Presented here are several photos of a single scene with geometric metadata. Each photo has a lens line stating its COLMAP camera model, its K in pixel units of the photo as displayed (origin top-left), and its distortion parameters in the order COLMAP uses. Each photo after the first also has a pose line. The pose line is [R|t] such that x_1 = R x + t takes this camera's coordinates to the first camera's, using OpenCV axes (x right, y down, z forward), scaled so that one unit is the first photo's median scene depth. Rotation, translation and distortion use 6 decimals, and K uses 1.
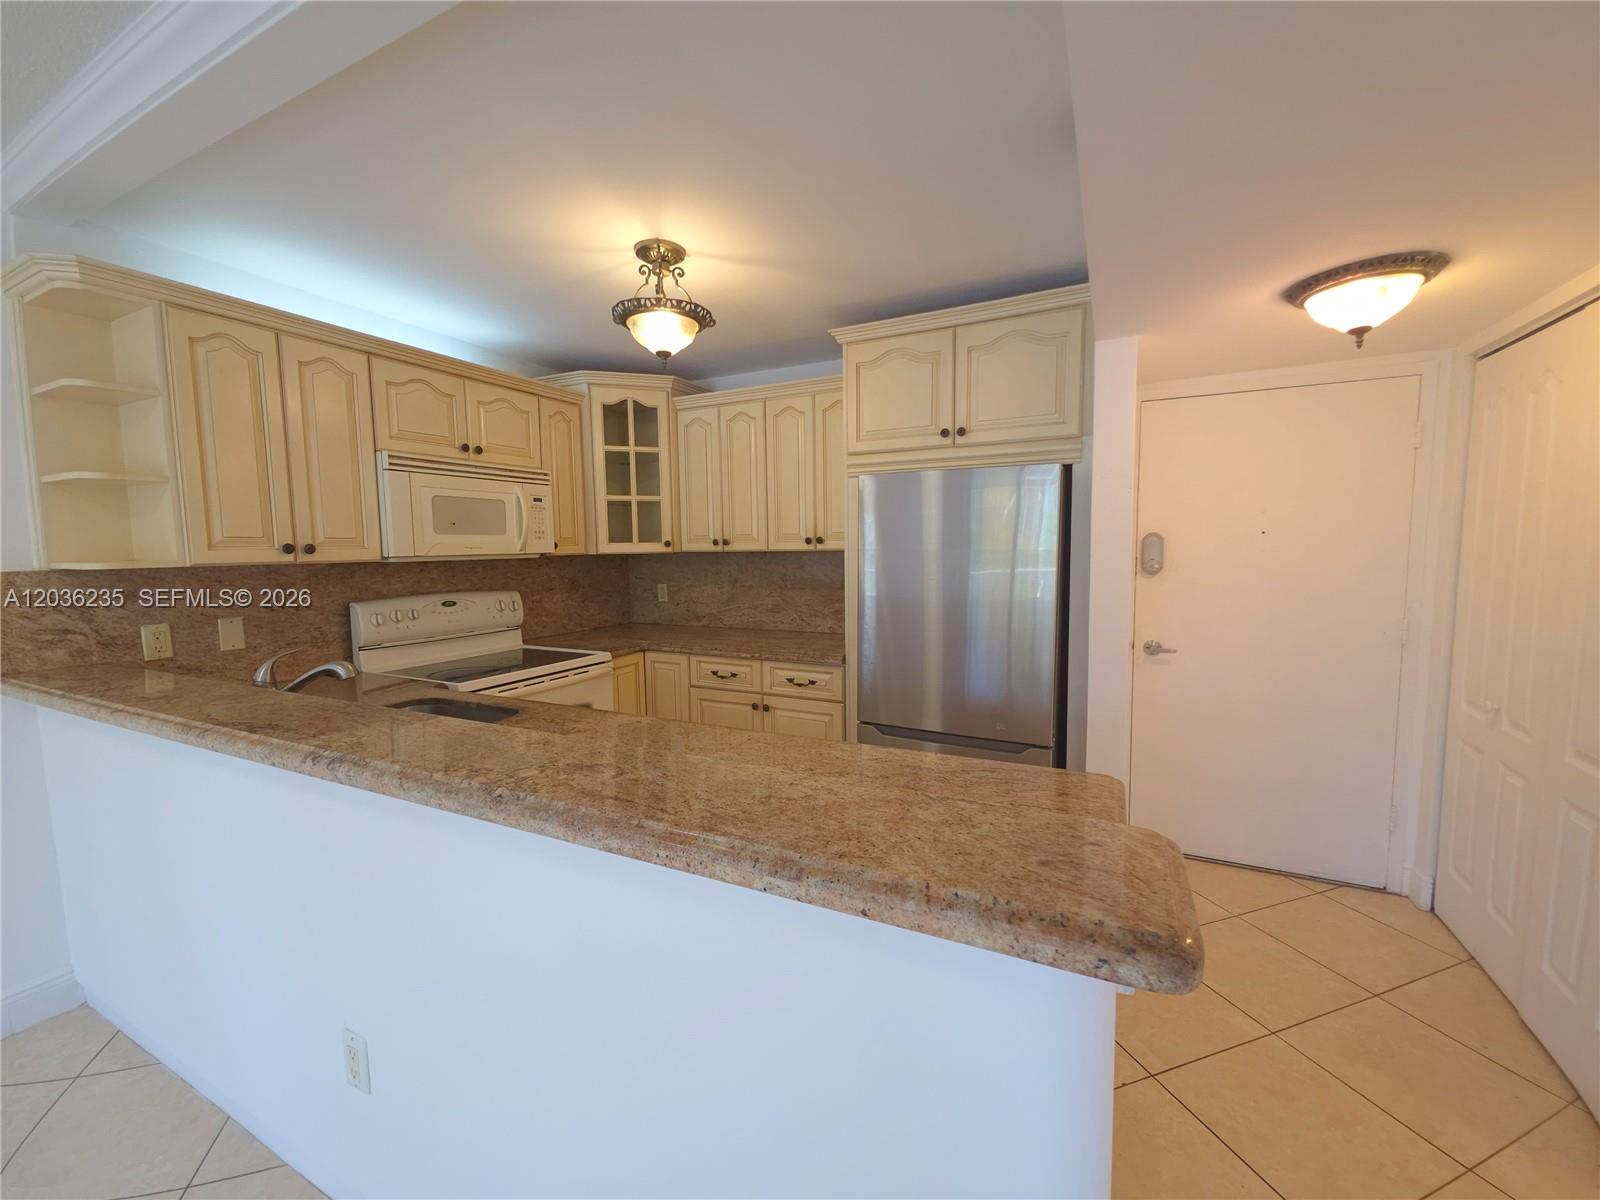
lens RADIAL K [[634.2, 0, 805.4], [0, 634.2, 599.3], [0, 0, 1]] dist [0.009536, -0.000766]
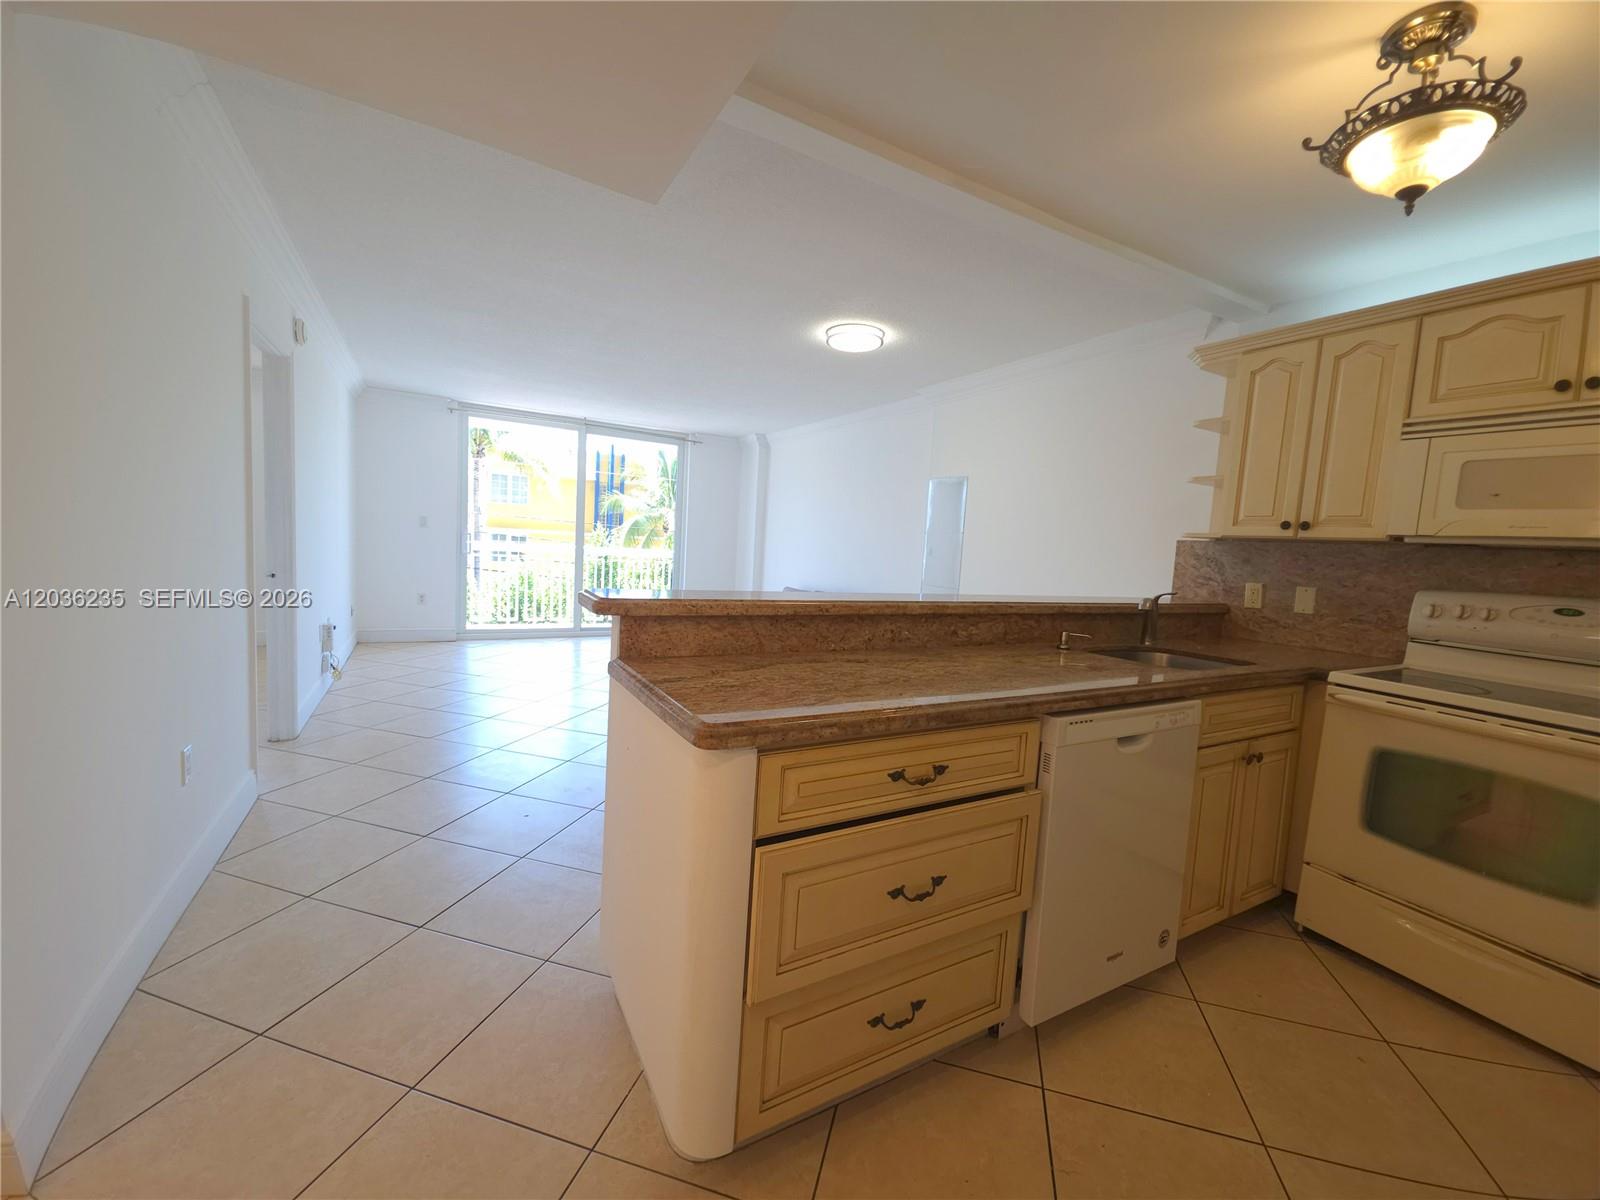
lens RADIAL K [[634.2, 0, 805.4], [0, 634.2, 599.3], [0, 0, 1]] dist [0.009536, -0.000766]
pose [[-0.552390, 0.055265, -0.831752, 0.525628], [-0.124990, 0.981028, 0.148192, -0.006778], [0.824162, 0.185820, -0.535002, 0.727674]]
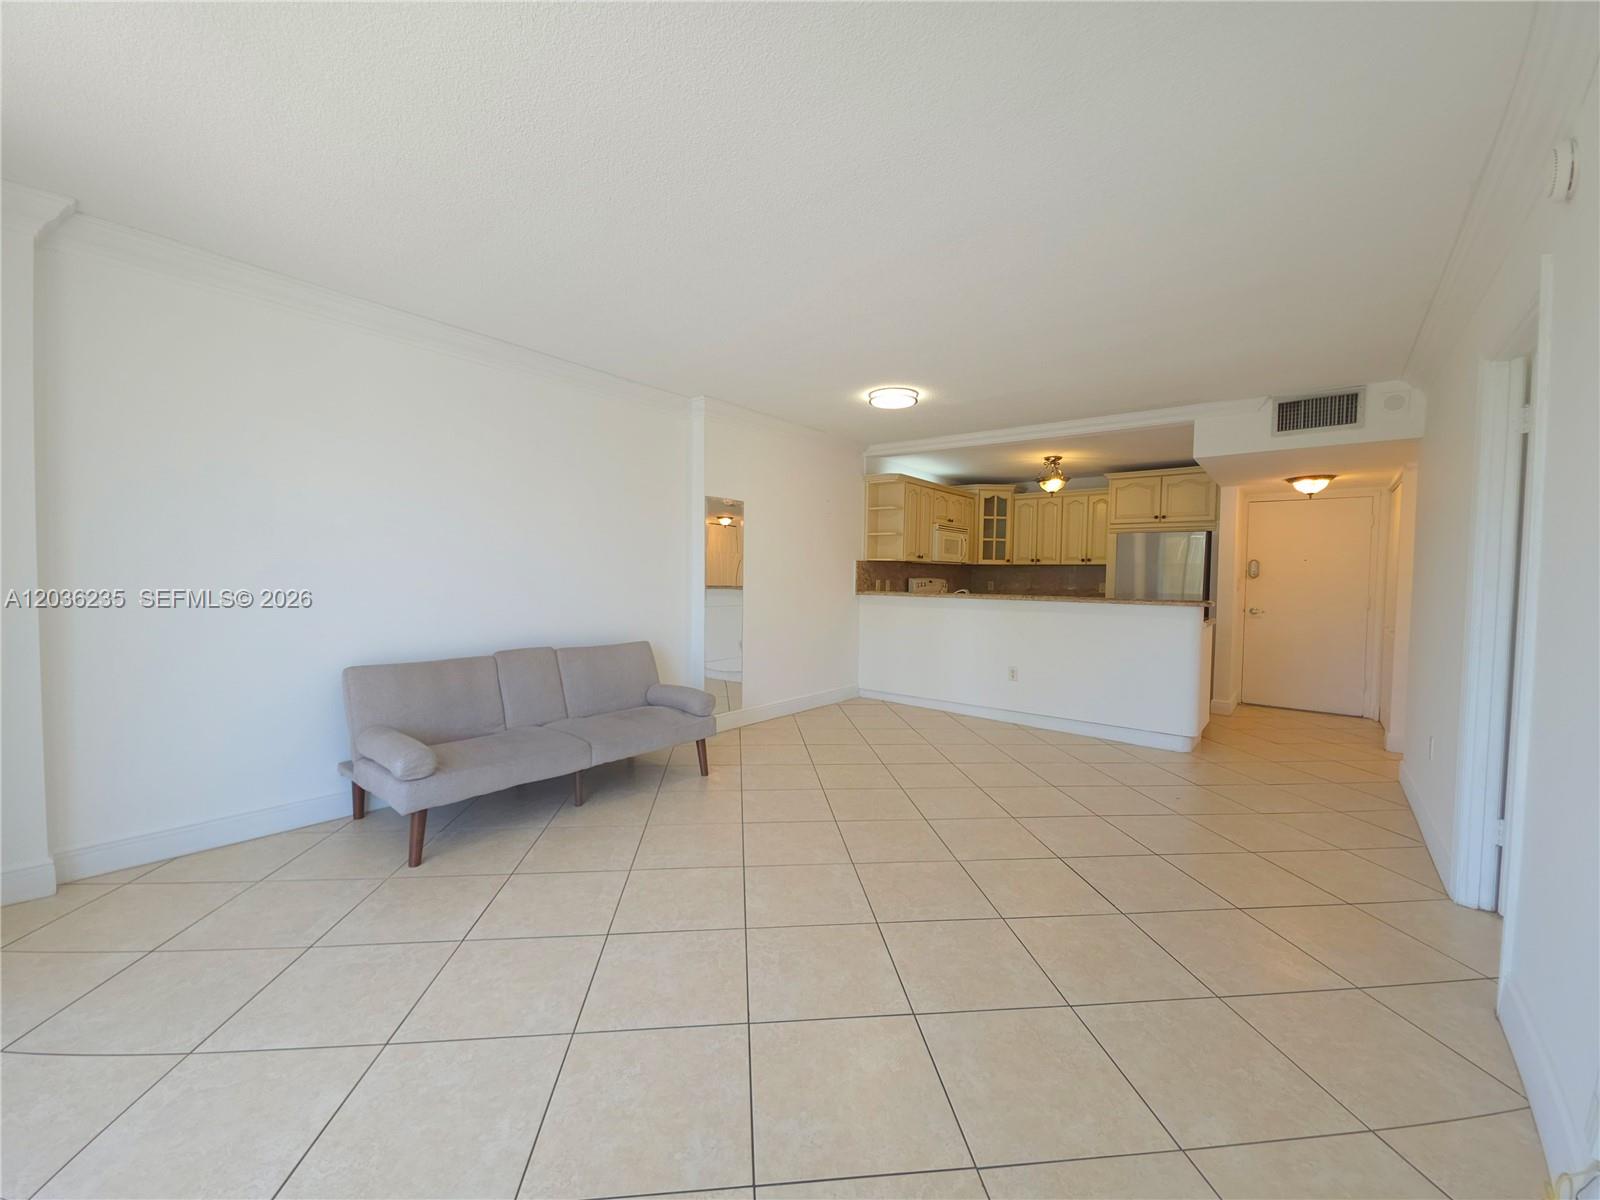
lens RADIAL K [[634.2, 0, 805.4], [0, 634.2, 599.3], [0, 0, 1]] dist [0.009536, -0.000766]
pose [[0.976943, 0.036376, -0.210379, -0.549916], [-0.046793, 0.997902, -0.044748, 0.221419], [0.208310, 0.053560, 0.976595, -1.598086]]
